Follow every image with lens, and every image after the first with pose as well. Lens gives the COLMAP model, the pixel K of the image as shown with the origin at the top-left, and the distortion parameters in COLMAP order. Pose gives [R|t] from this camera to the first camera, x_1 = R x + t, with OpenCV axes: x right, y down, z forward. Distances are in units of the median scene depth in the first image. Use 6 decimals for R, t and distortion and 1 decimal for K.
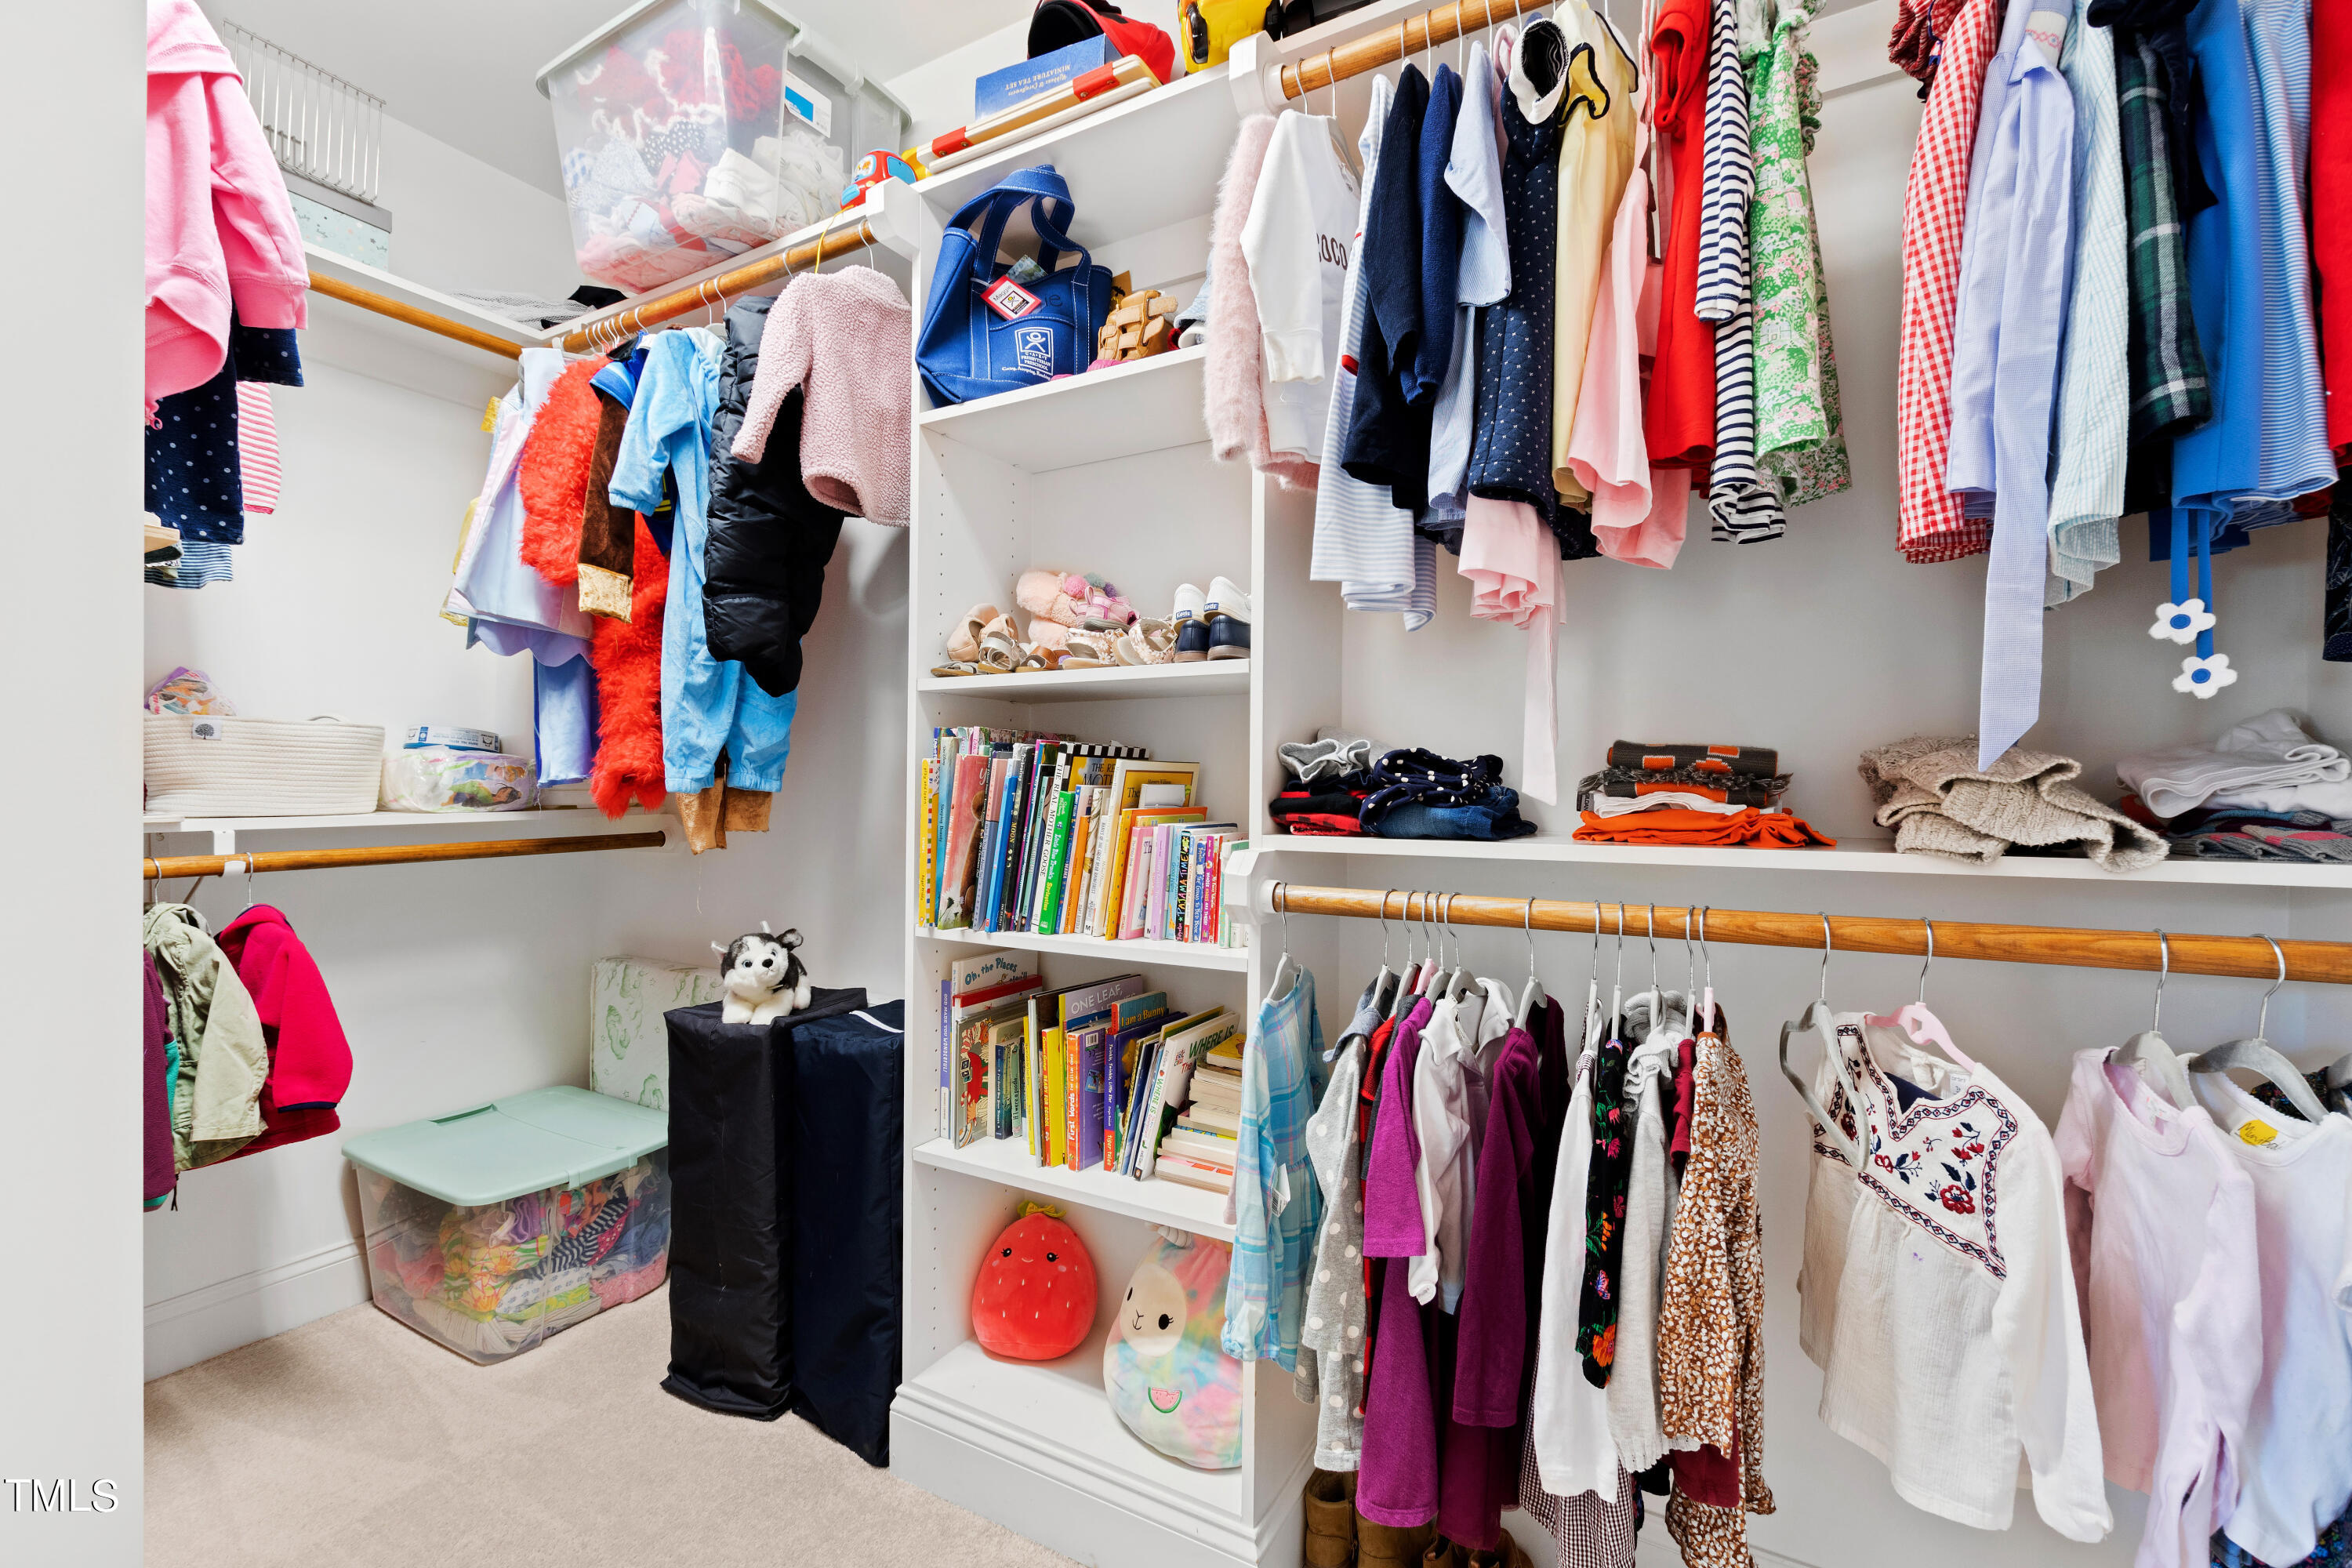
lens RADIAL K [[1025.2, 0, 1168.7], [0, 1025.2, 788.6], [0, 0, 1]] dist [0.005279, -0.002701]
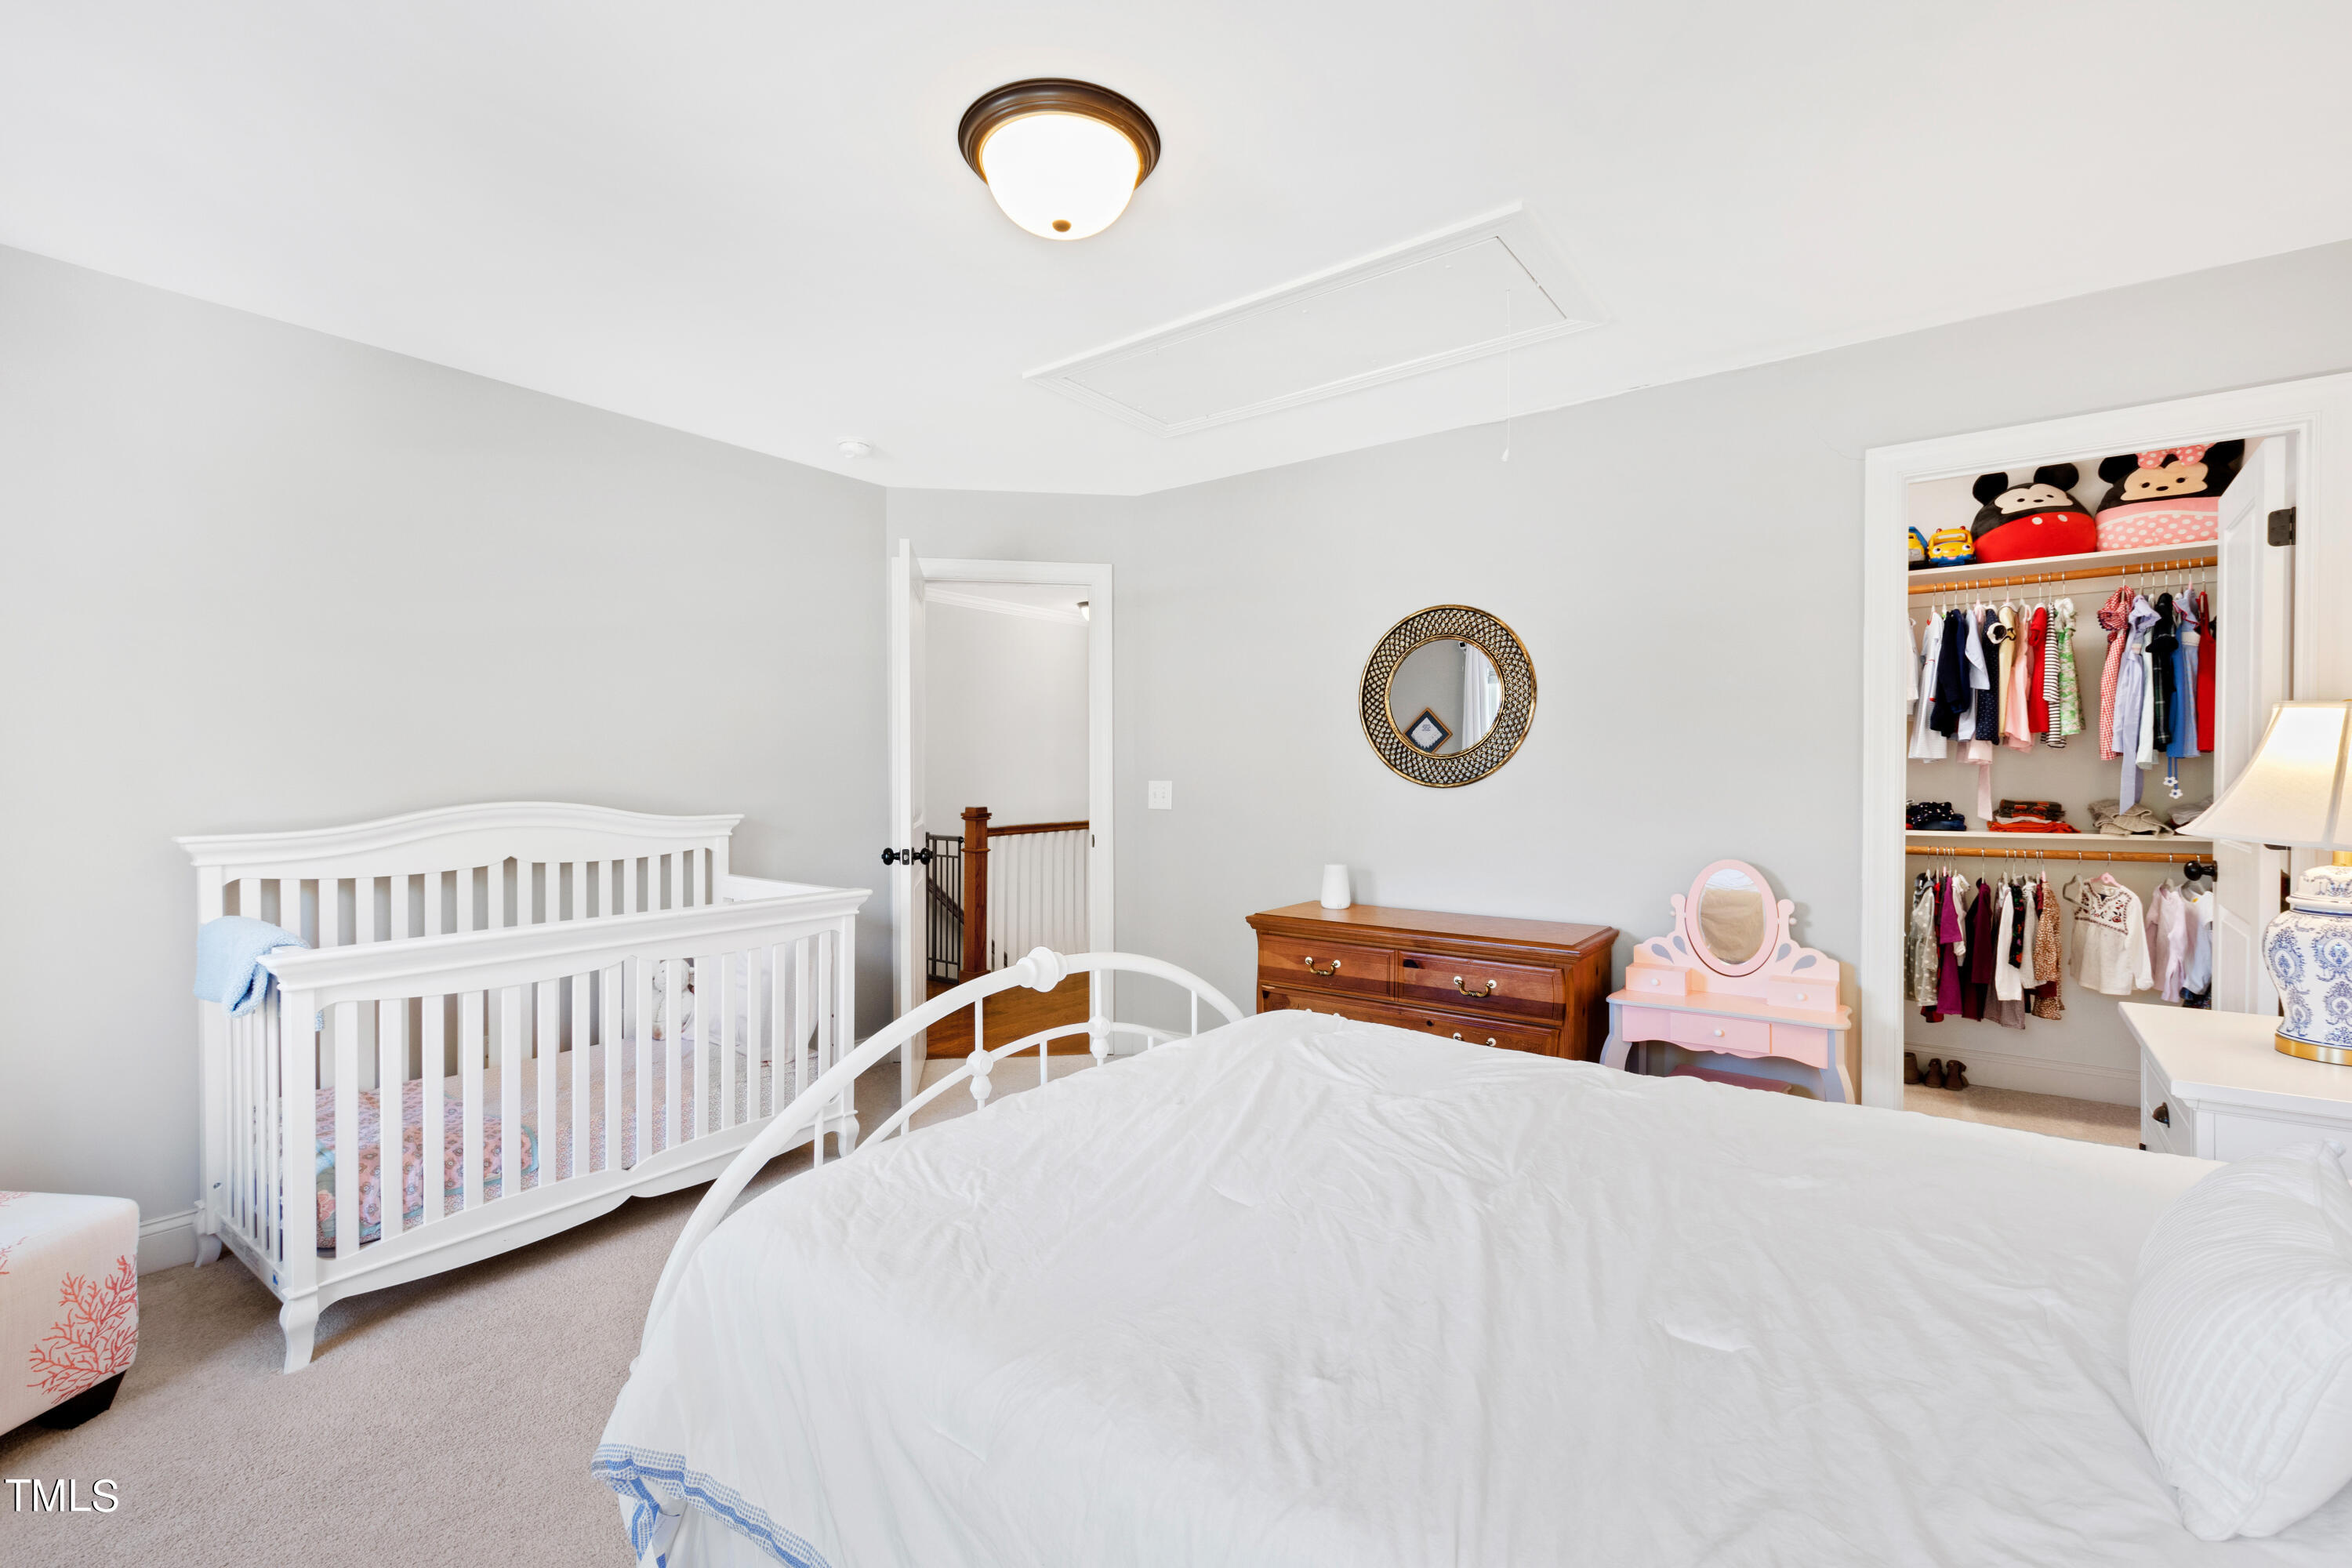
lens RADIAL K [[1025.2, 0, 1174.6], [0, 1025.2, 788.7], [0, 0, 1]] dist [0.005279, -0.002701]
pose [[0.991681, -0.011976, -0.128164, -2.247359], [0.013496, 0.999849, 0.010991, -0.197976], [0.128013, -0.012629, 0.991692, -3.277837]]
